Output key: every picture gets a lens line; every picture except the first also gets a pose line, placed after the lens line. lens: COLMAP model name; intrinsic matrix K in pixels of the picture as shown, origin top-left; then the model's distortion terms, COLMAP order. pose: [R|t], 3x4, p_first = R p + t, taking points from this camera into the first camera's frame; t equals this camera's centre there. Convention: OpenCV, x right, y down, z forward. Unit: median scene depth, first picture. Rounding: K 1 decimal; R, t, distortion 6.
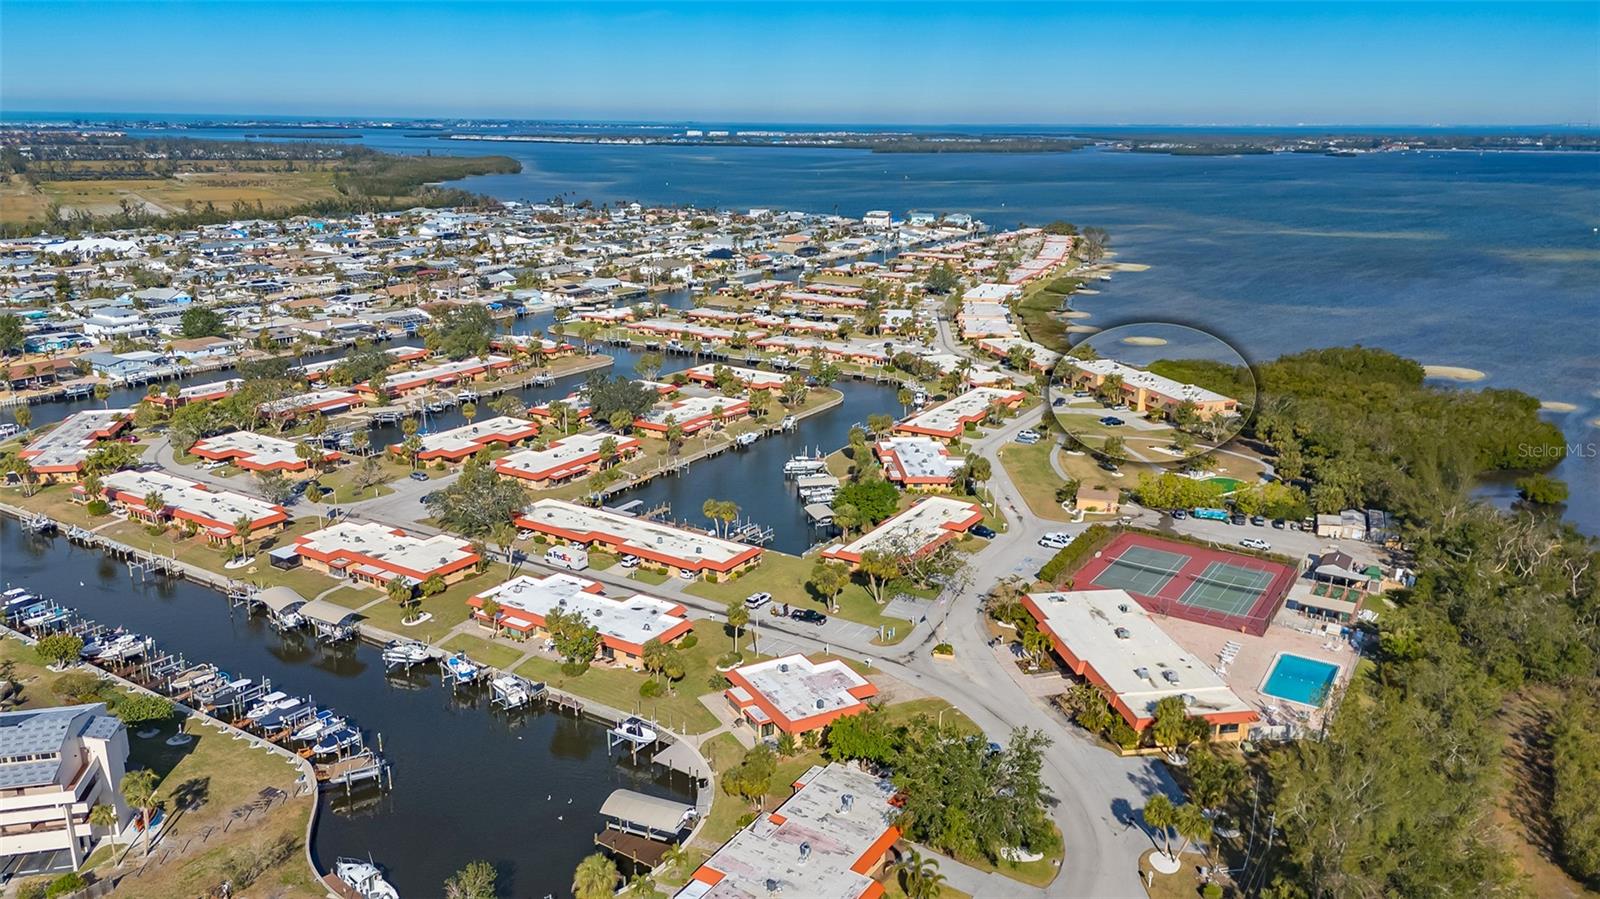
lens RADIAL K [[1166.8, 0, 797.3], [0, 1166.8, 442.1], [0, 0, 1]] dist [0.066527, -0.058930]
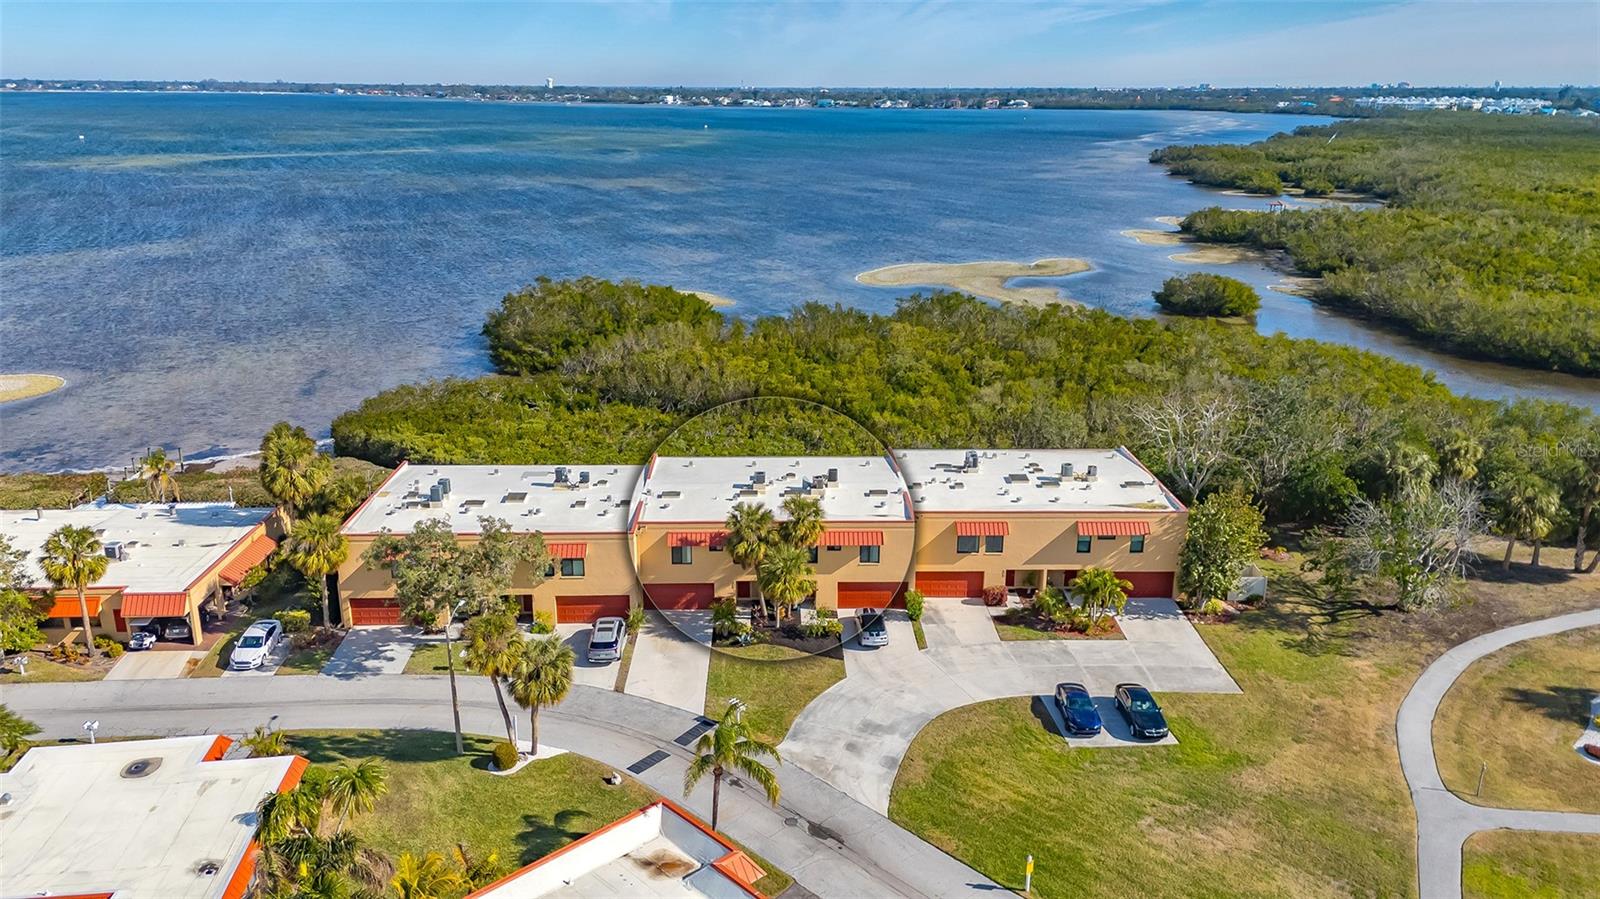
lens RADIAL K [[1166.8, 0, 797.3], [0, 1166.8, 442.1], [0, 0, 1]] dist [0.066527, -0.058930]
pose [[0.270230, -0.288064, 0.918692, 0.095621], [0.254568, 0.941611, 0.220370, -0.160877], [-0.928532, 0.174319, 0.327783, 1.267346]]
